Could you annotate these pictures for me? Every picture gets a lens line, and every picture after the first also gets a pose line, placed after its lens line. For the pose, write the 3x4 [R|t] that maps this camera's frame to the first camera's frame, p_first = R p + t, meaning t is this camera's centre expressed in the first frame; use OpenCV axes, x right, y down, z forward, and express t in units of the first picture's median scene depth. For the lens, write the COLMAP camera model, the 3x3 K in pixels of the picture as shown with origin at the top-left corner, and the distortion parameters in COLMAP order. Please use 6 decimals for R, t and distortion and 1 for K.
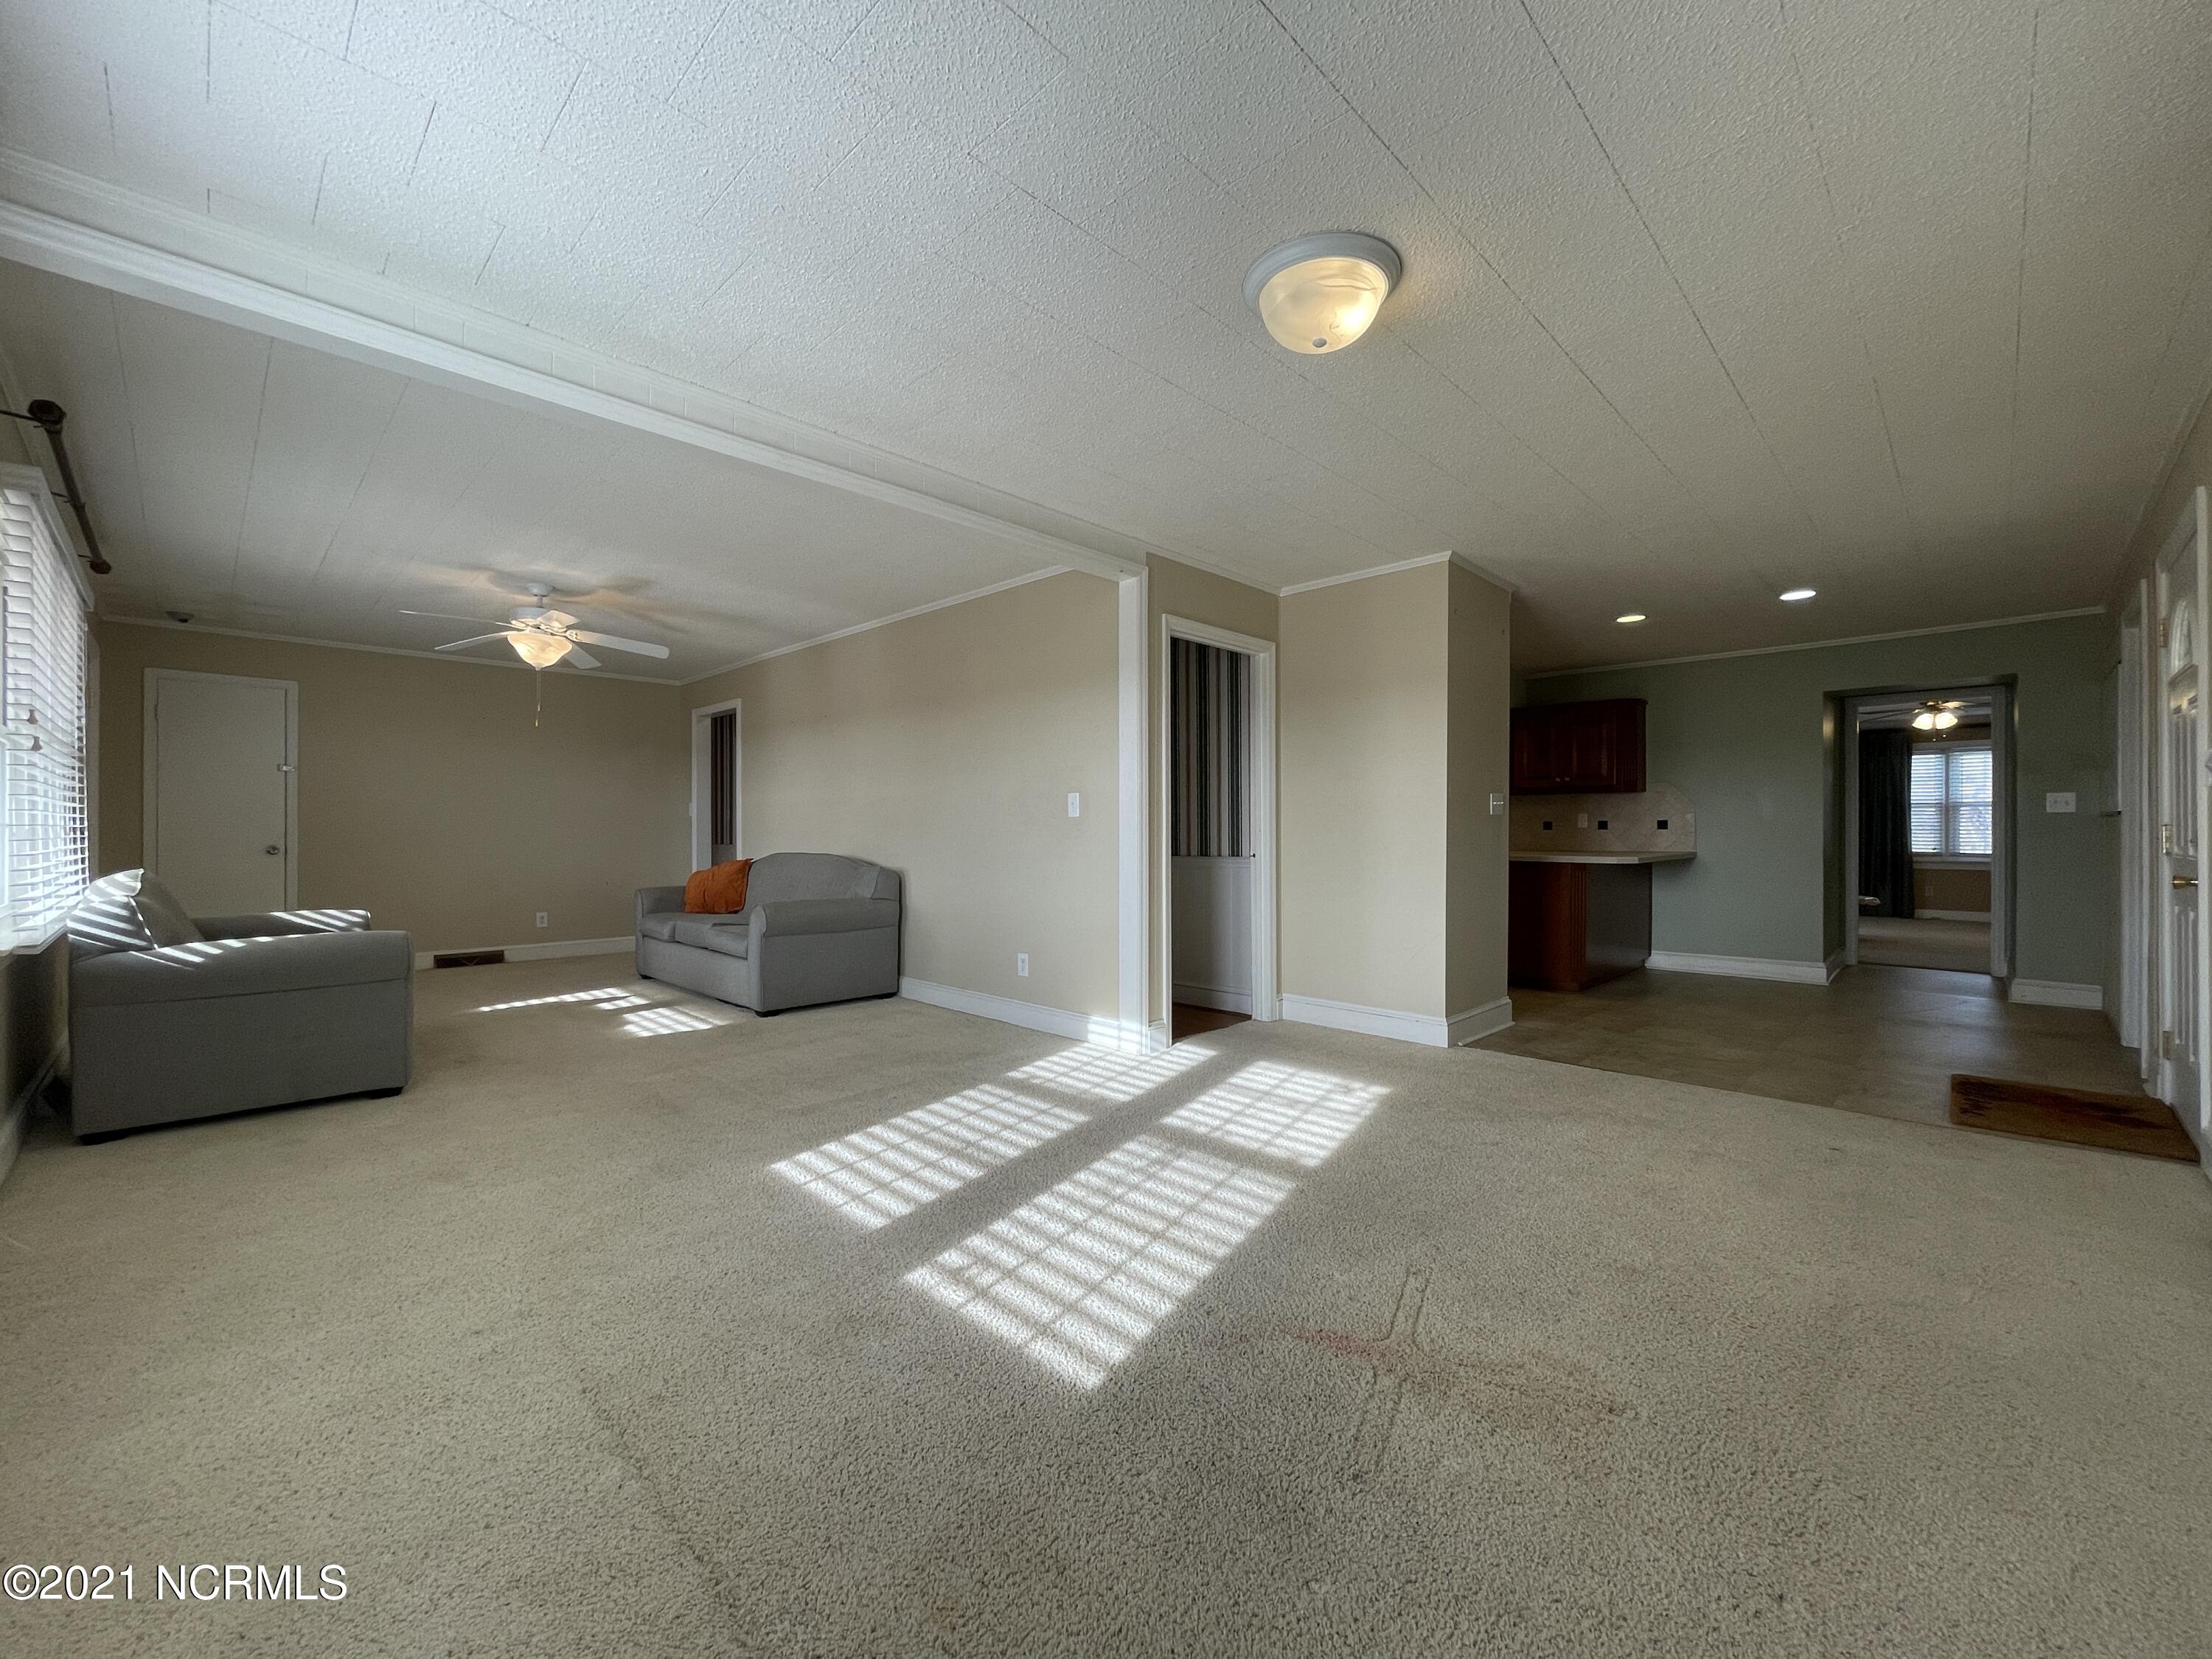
lens RADIAL K [[893.0, 0, 1103.3], [0, 893.0, 812.6], [0, 0, 1]] dist [0.027967, -0.001592]
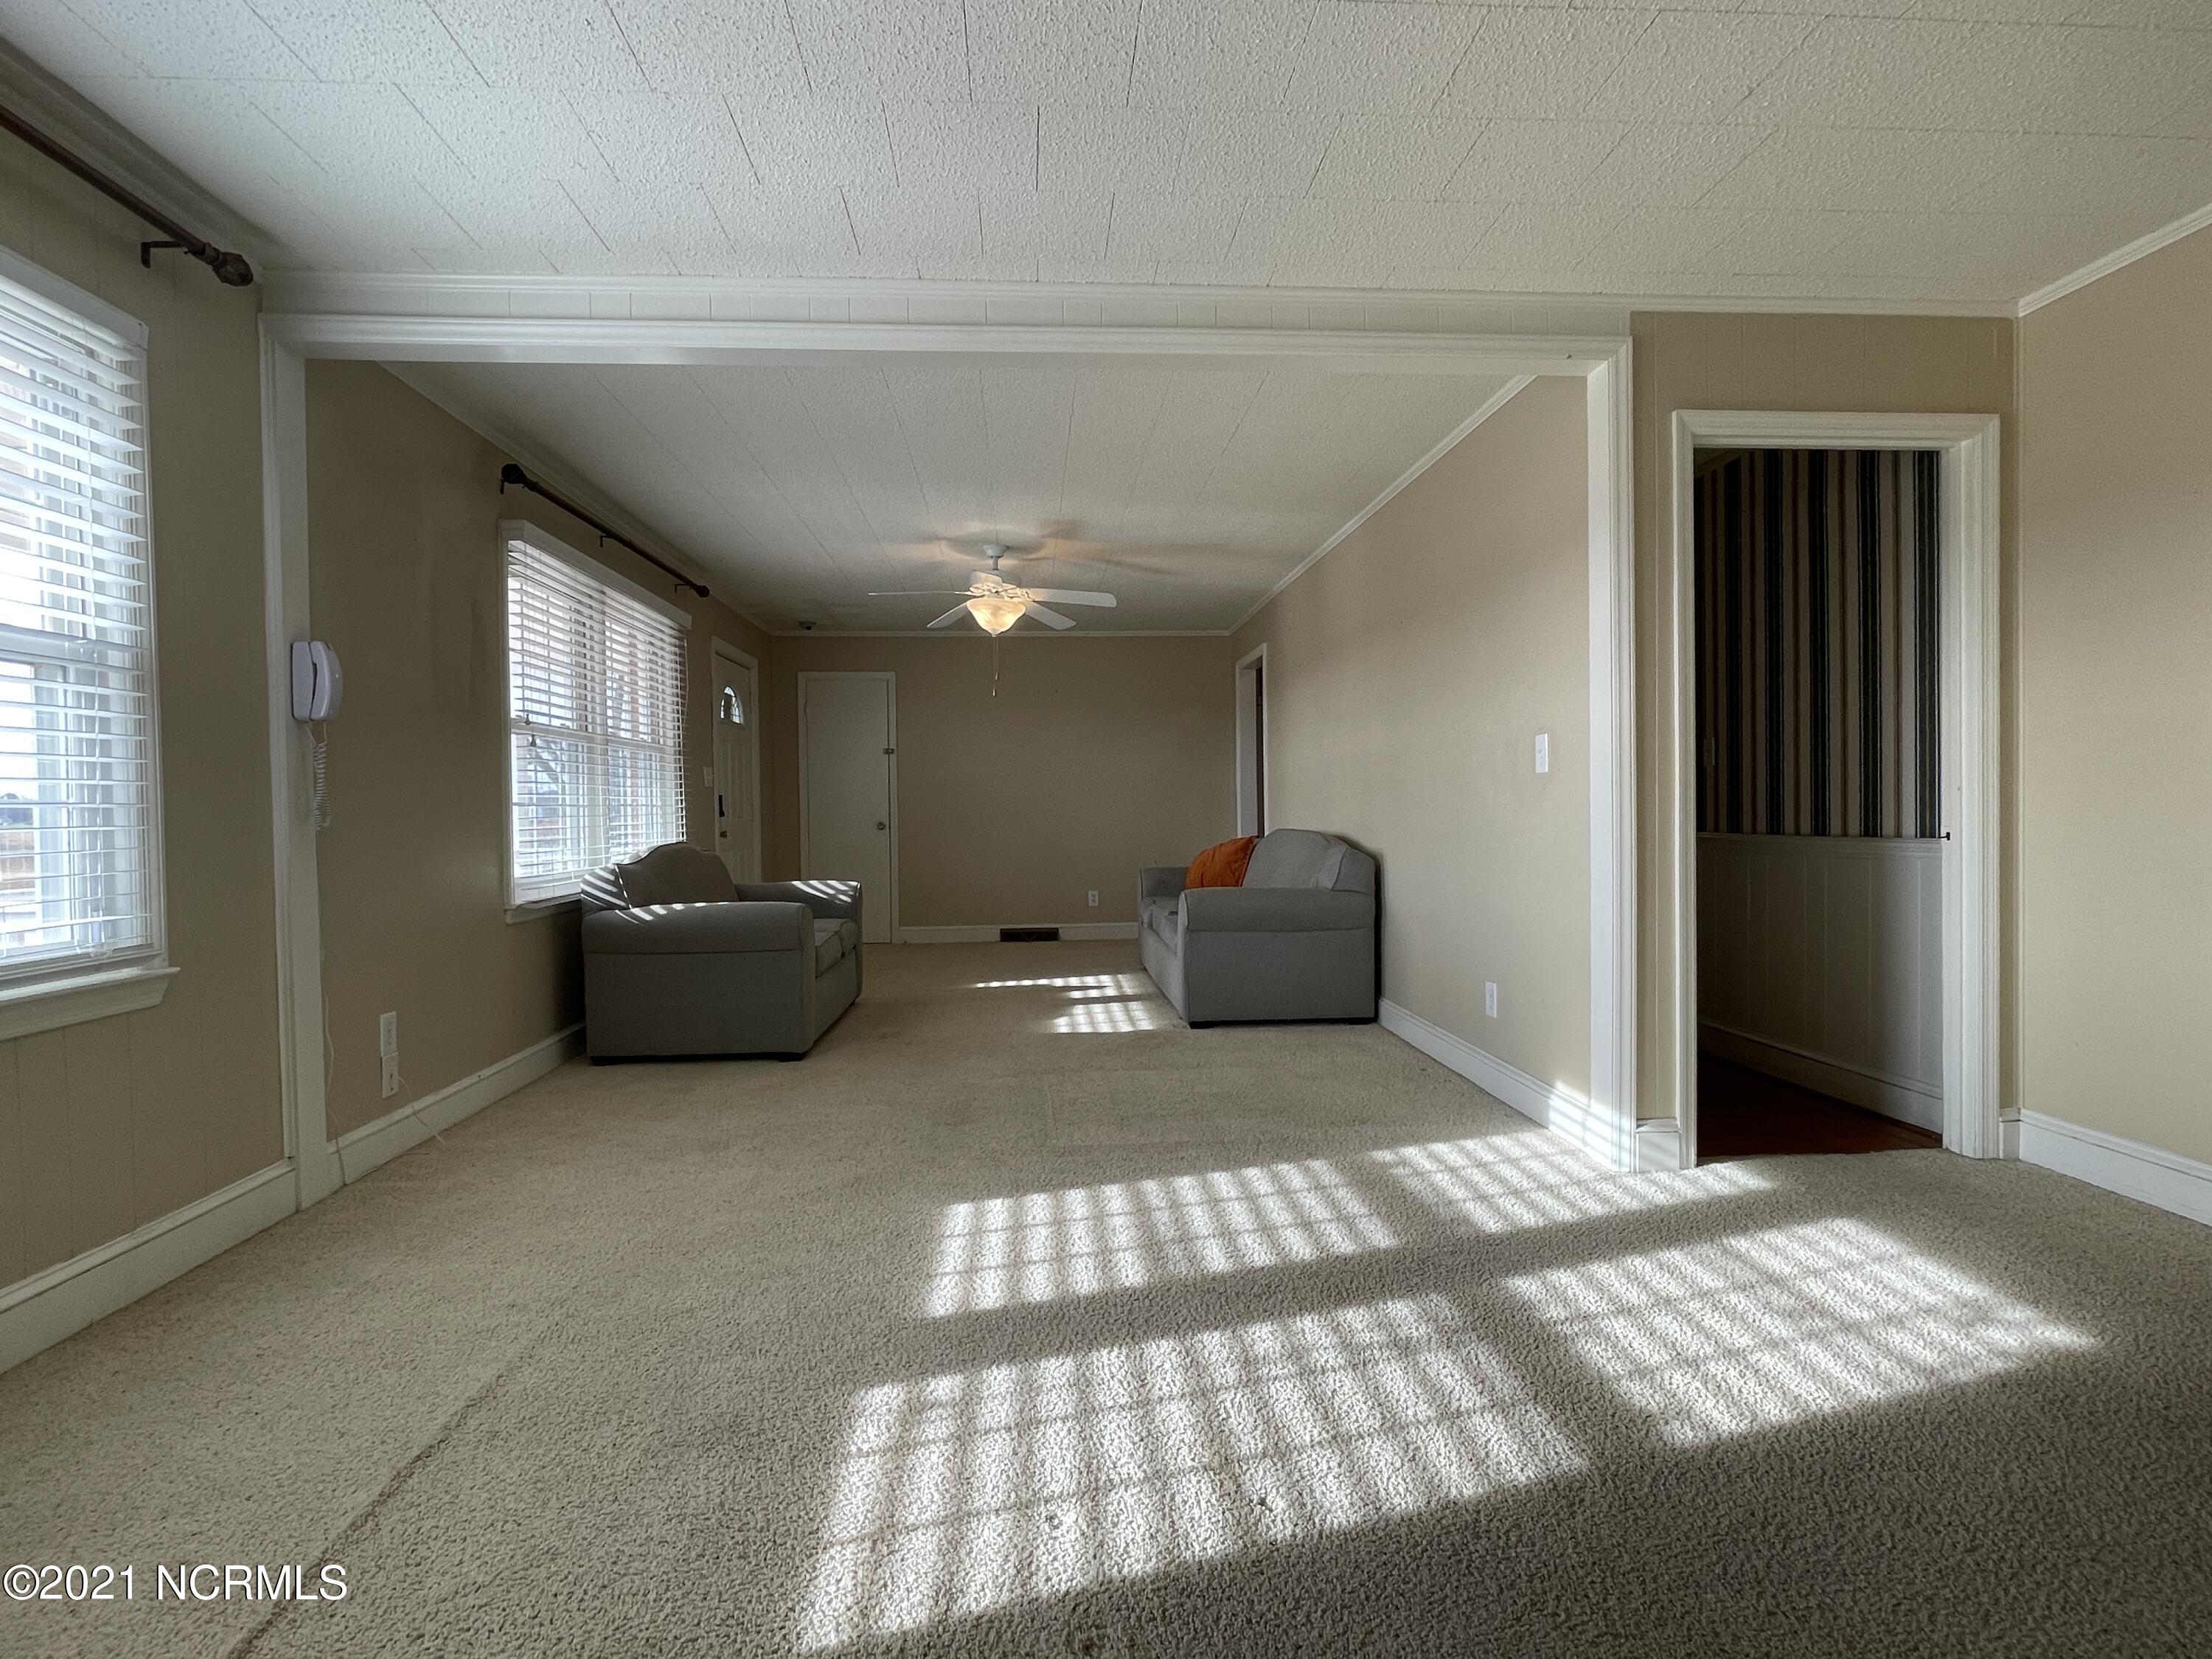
lens RADIAL K [[1103.4, 0, 1111.4], [0, 1103.4, 840.7], [0, 0, 1]] dist [0.019839, -0.004042]
pose [[0.766093, 0.007064, -0.642690, 0.294242], [0.028444, 0.998587, 0.044881, 0.010600], [0.642100, -0.052663, 0.764810, 0.246621]]
